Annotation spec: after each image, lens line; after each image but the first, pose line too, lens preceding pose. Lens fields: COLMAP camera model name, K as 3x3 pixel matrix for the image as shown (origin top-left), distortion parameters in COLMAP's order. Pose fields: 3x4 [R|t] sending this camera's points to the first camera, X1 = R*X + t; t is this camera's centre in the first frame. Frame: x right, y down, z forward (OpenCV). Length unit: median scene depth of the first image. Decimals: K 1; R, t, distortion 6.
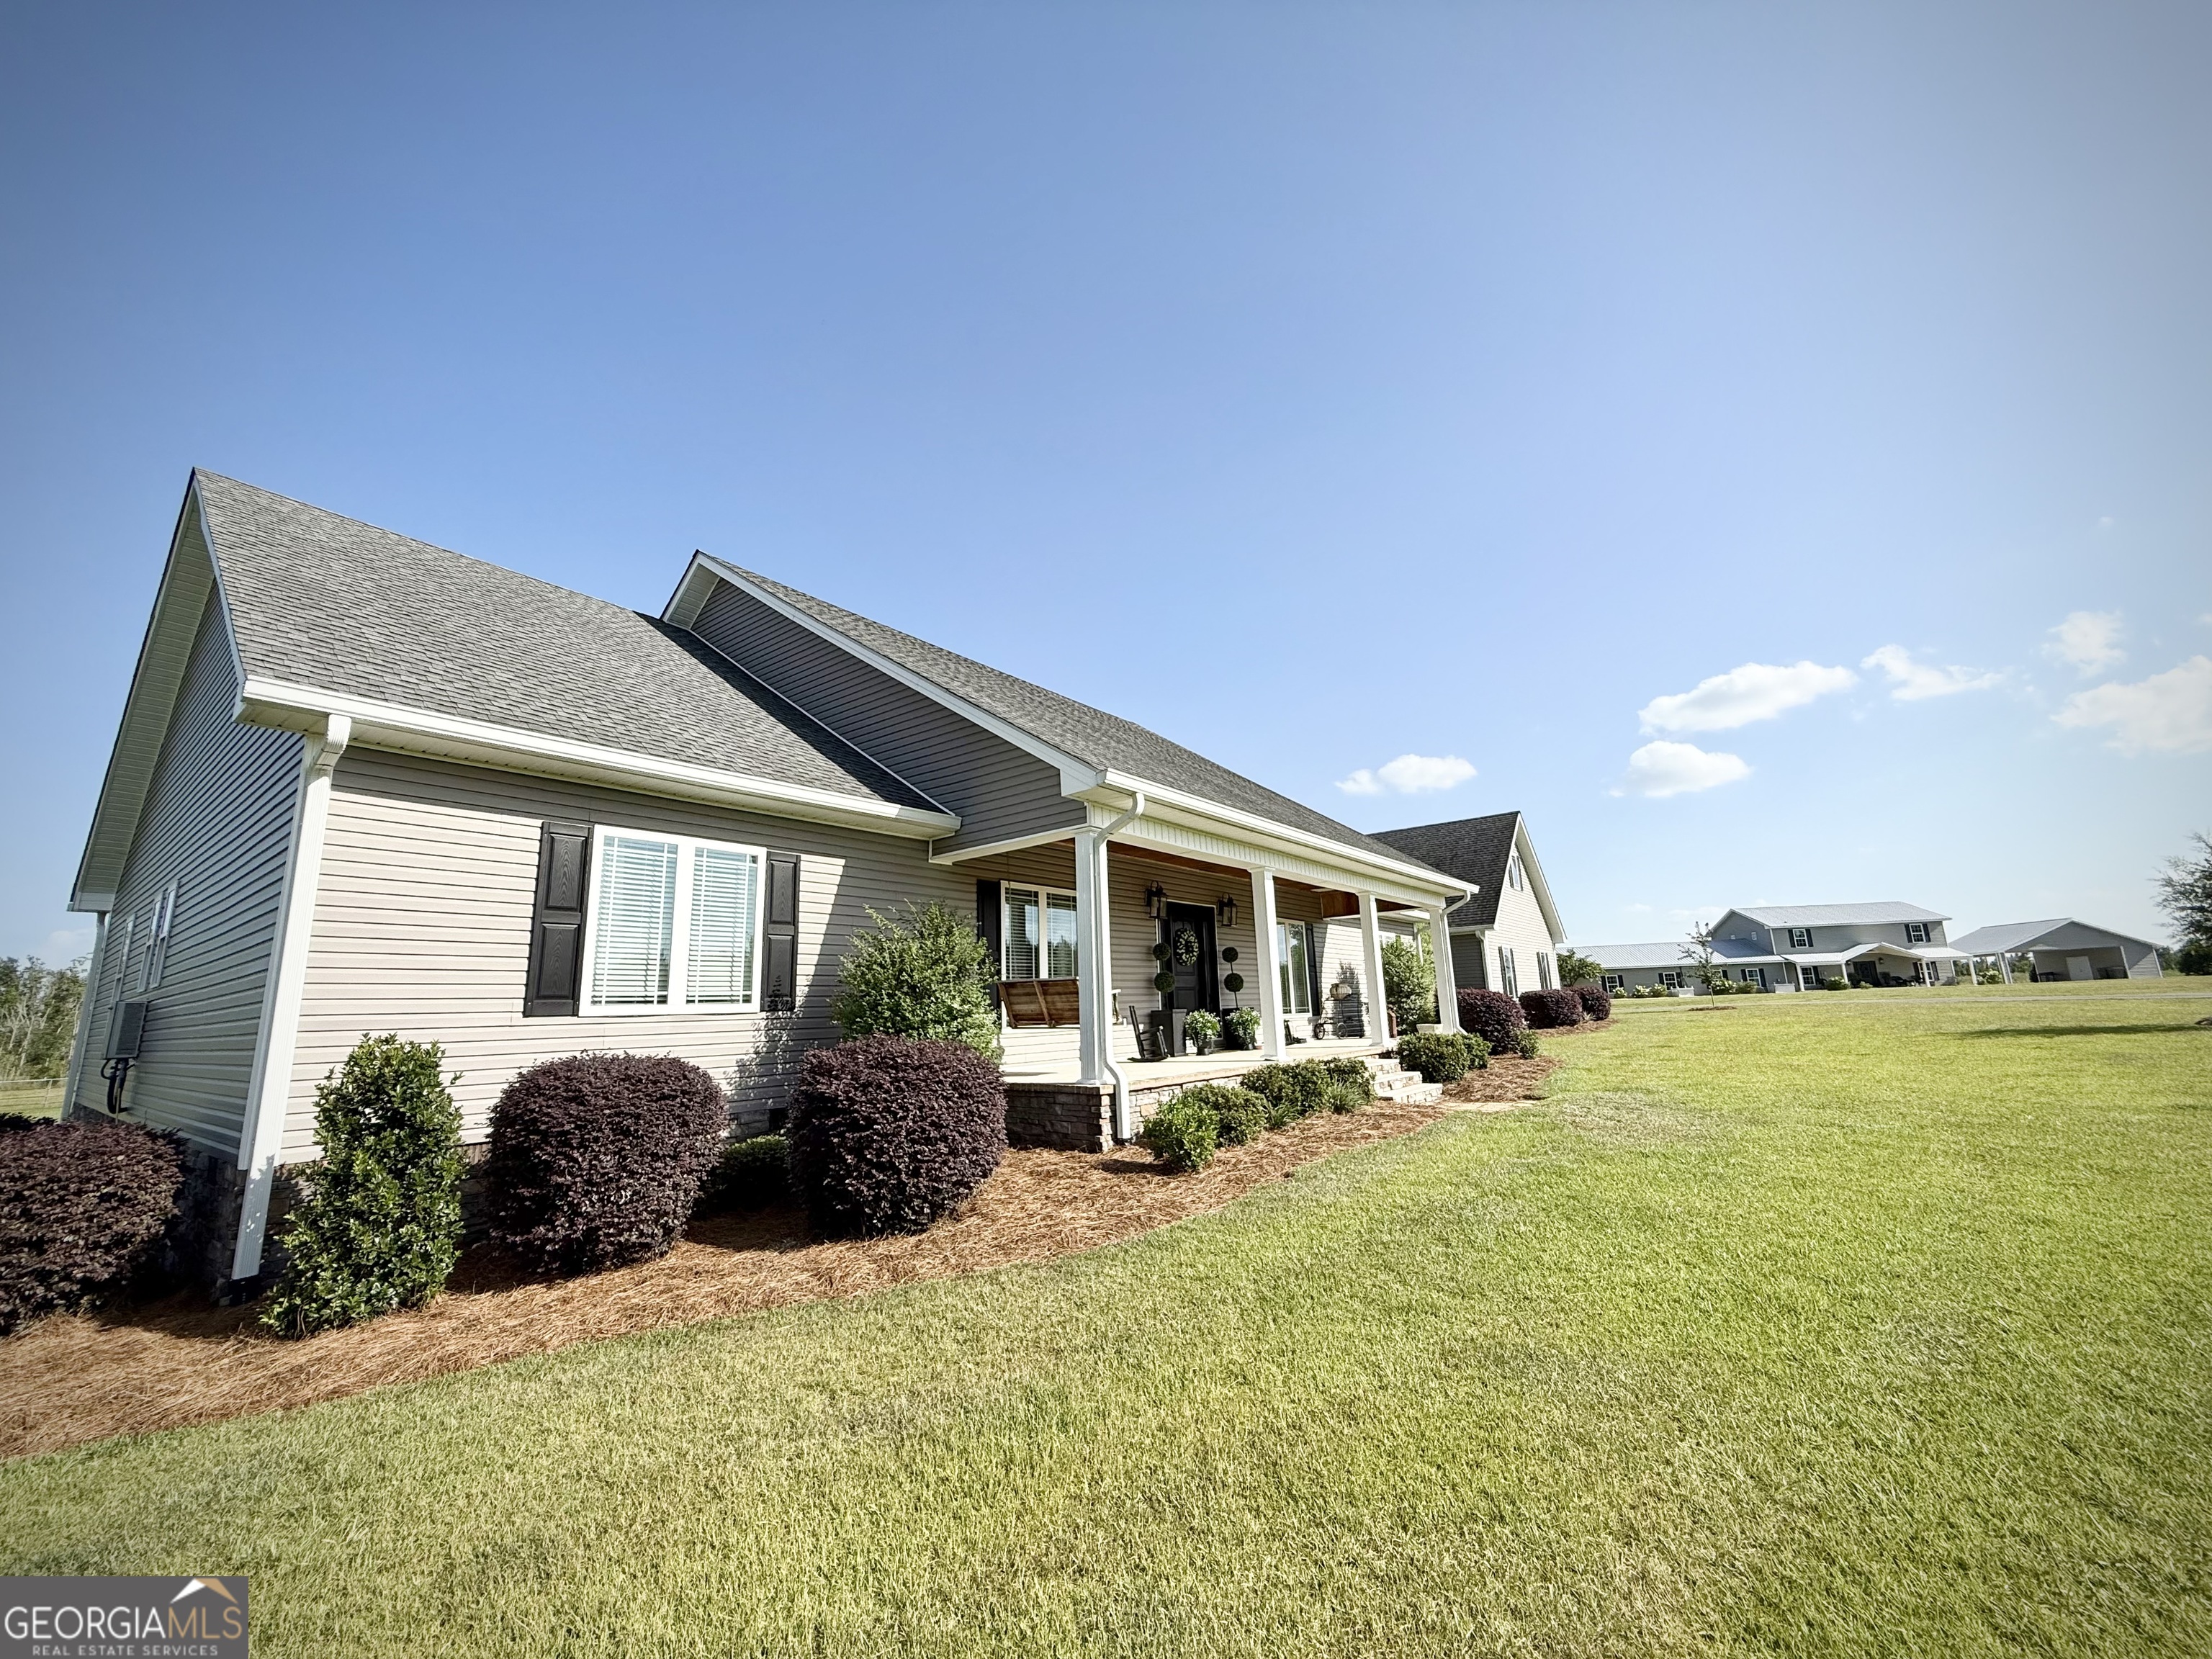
lens RADIAL K [[888.7, 0, 1099.9], [0, 888.7, 830.0], [0, 0, 1]] dist [0.001253, 0.000358]
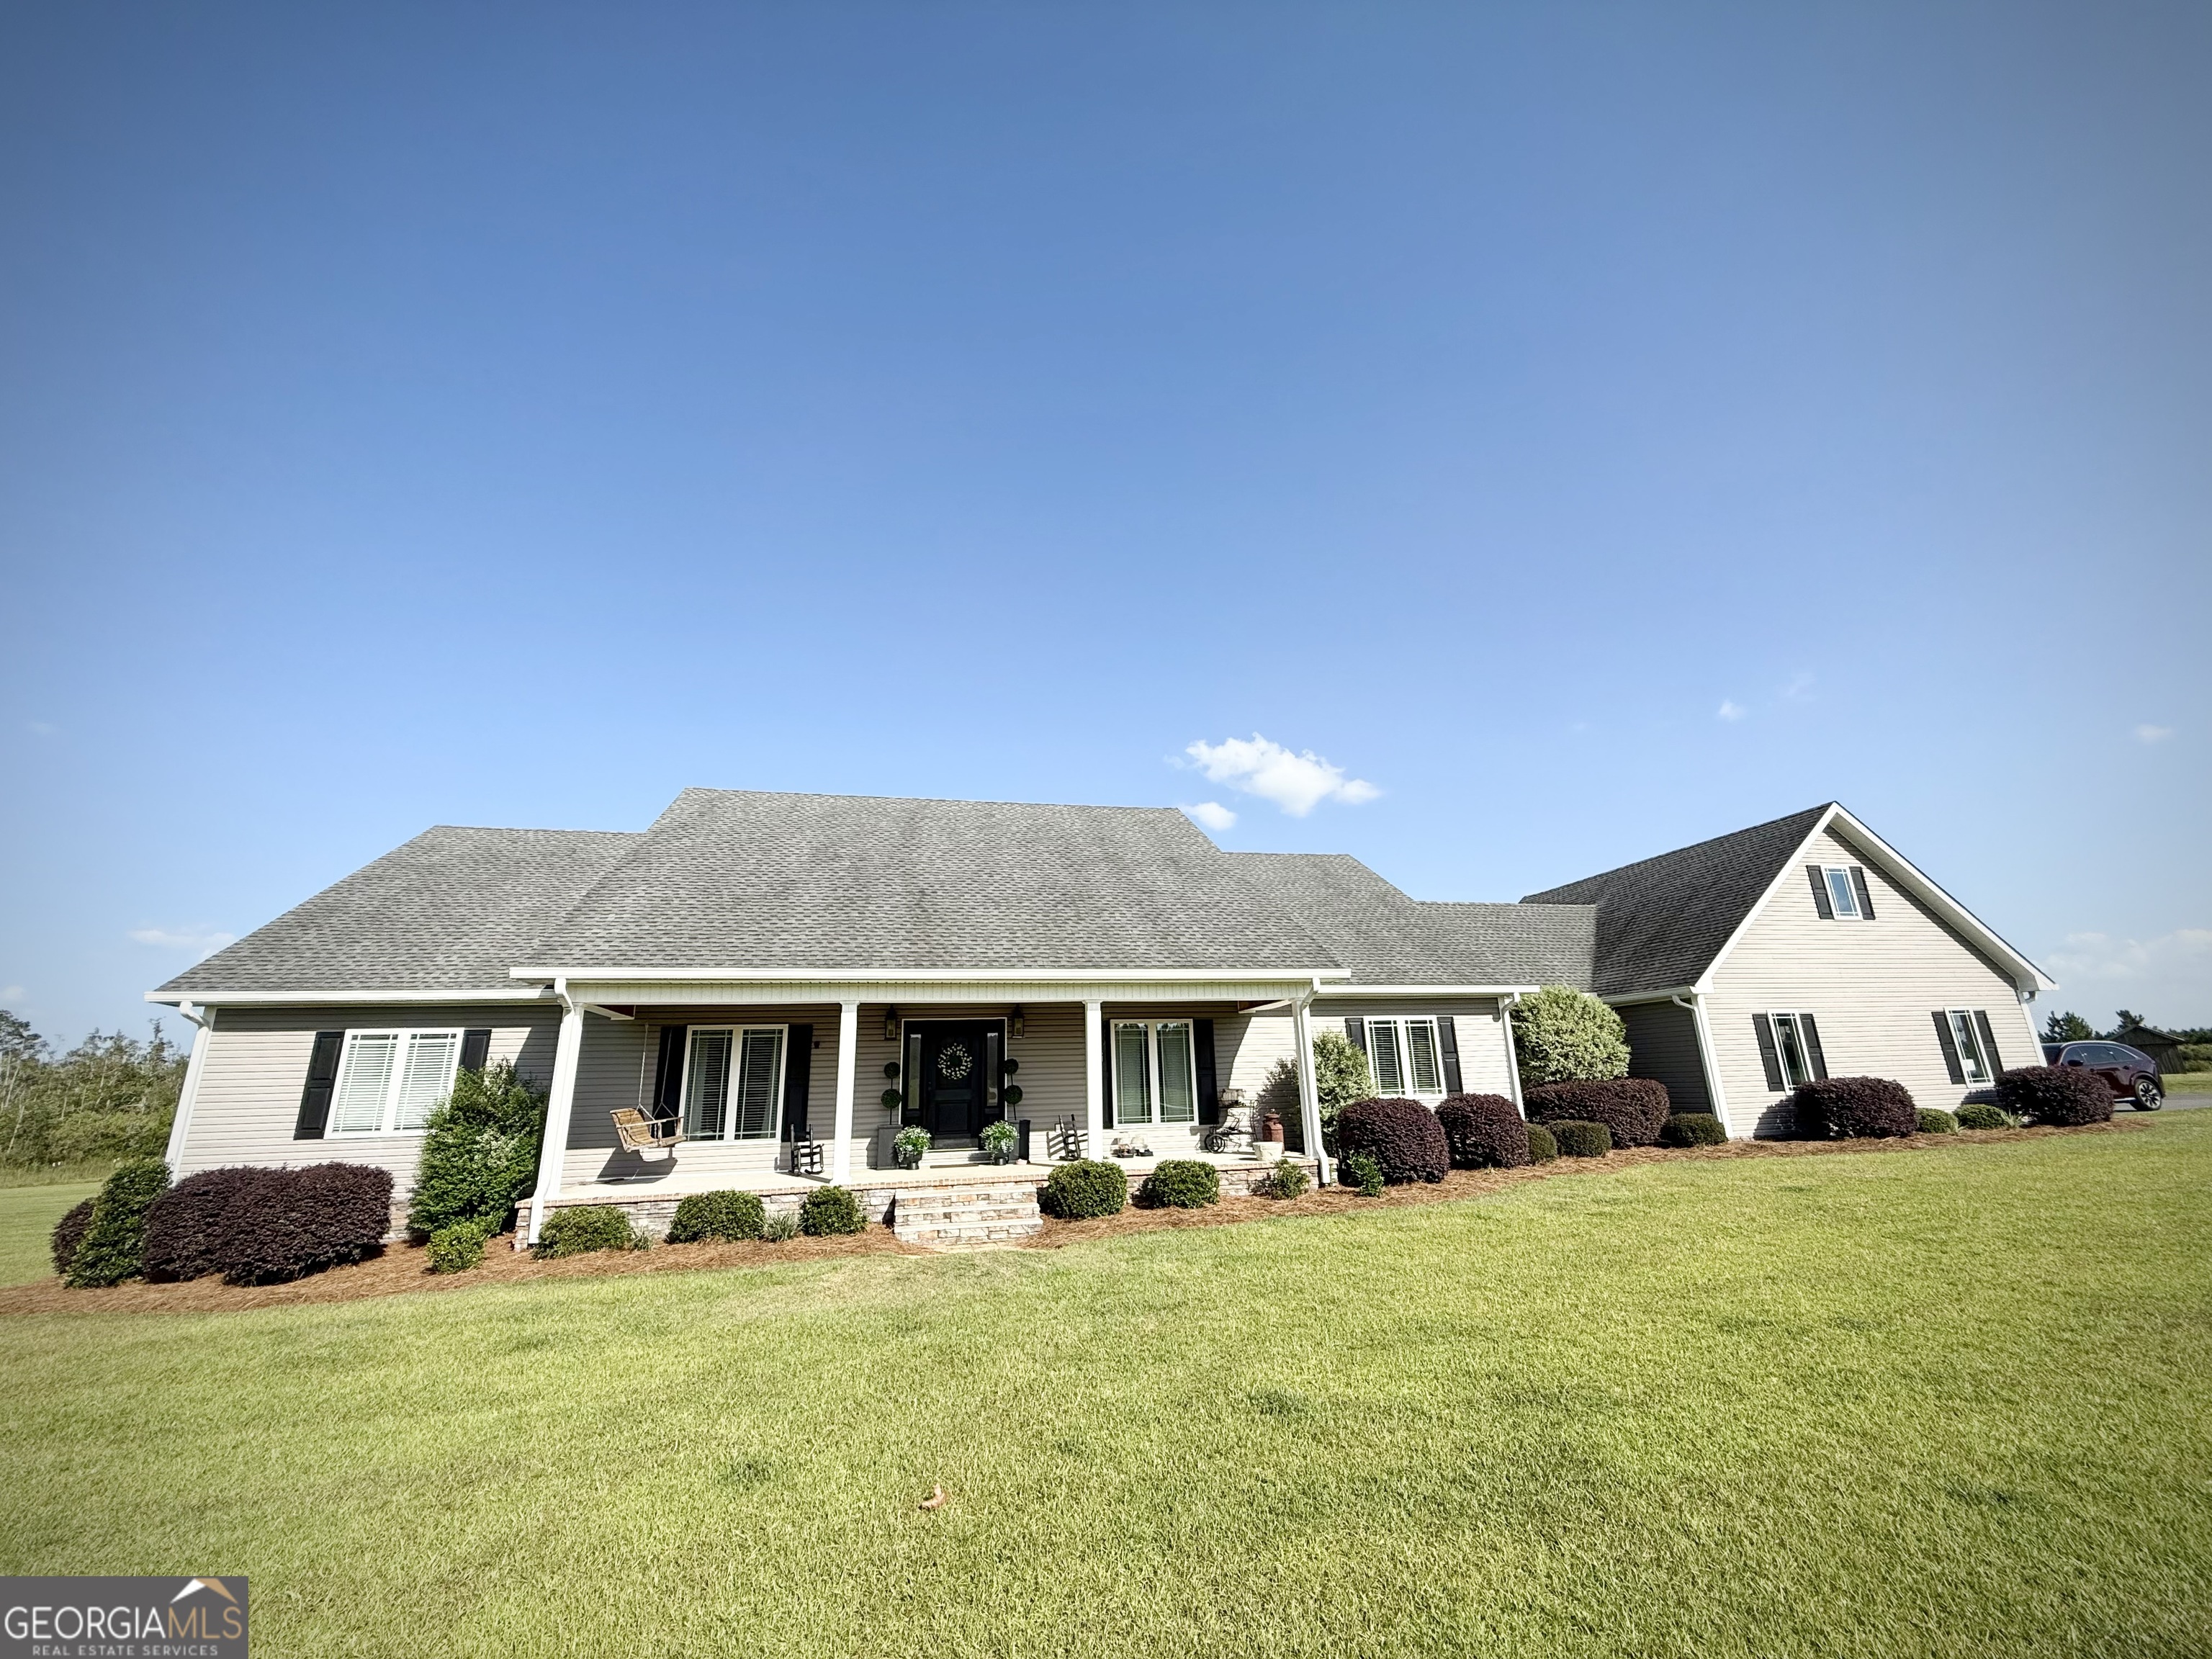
lens RADIAL K [[888.7, 0, 1099.9], [0, 888.7, 830.0], [0, 0, 1]] dist [0.001253, 0.000358]
pose [[0.758527, -0.181639, -0.625815, 1.620725], [0.136515, 0.983350, -0.119946, 0.019953], [0.637182, 0.005550, 0.770693, 0.524350]]
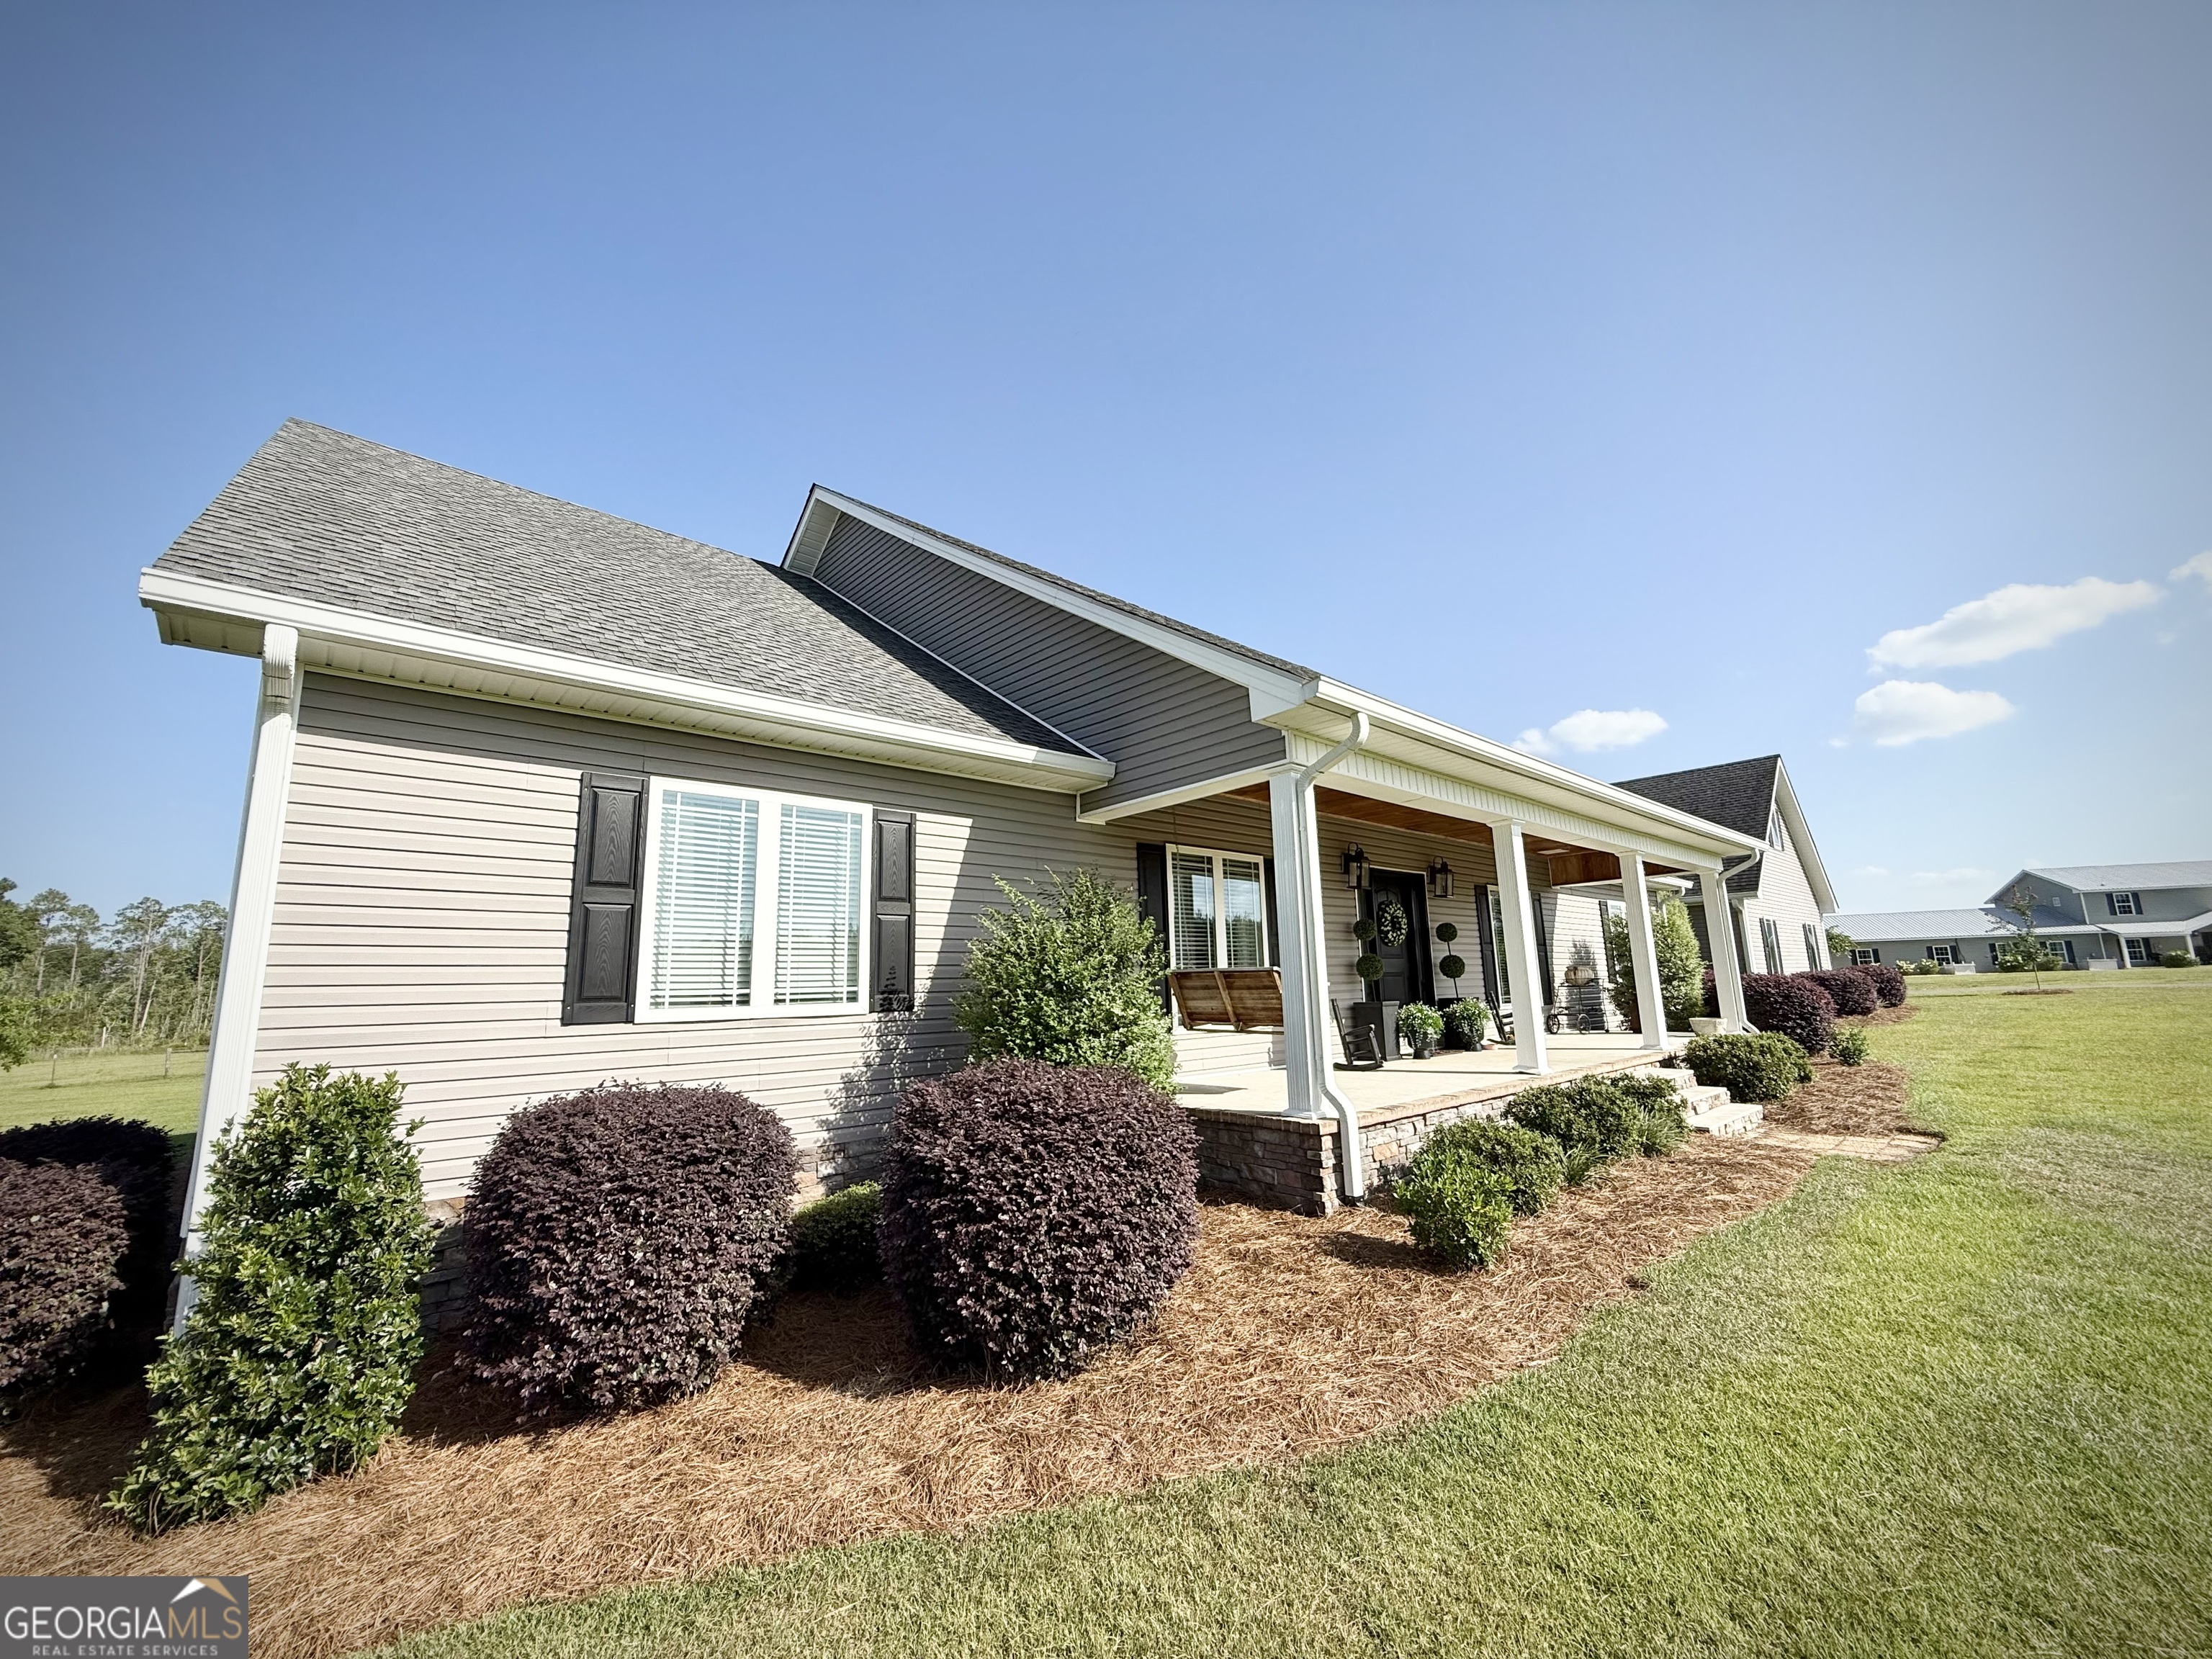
lens RADIAL K [[888.7, 0, 1099.9], [0, 888.7, 830.0], [0, 0, 1]] dist [0.001253, 0.000358]
pose [[0.985347, -0.023436, -0.168946, -0.046857], [0.028548, 0.999203, 0.027888, 0.027750], [0.168158, -0.032303, 0.985231, 0.271468]]
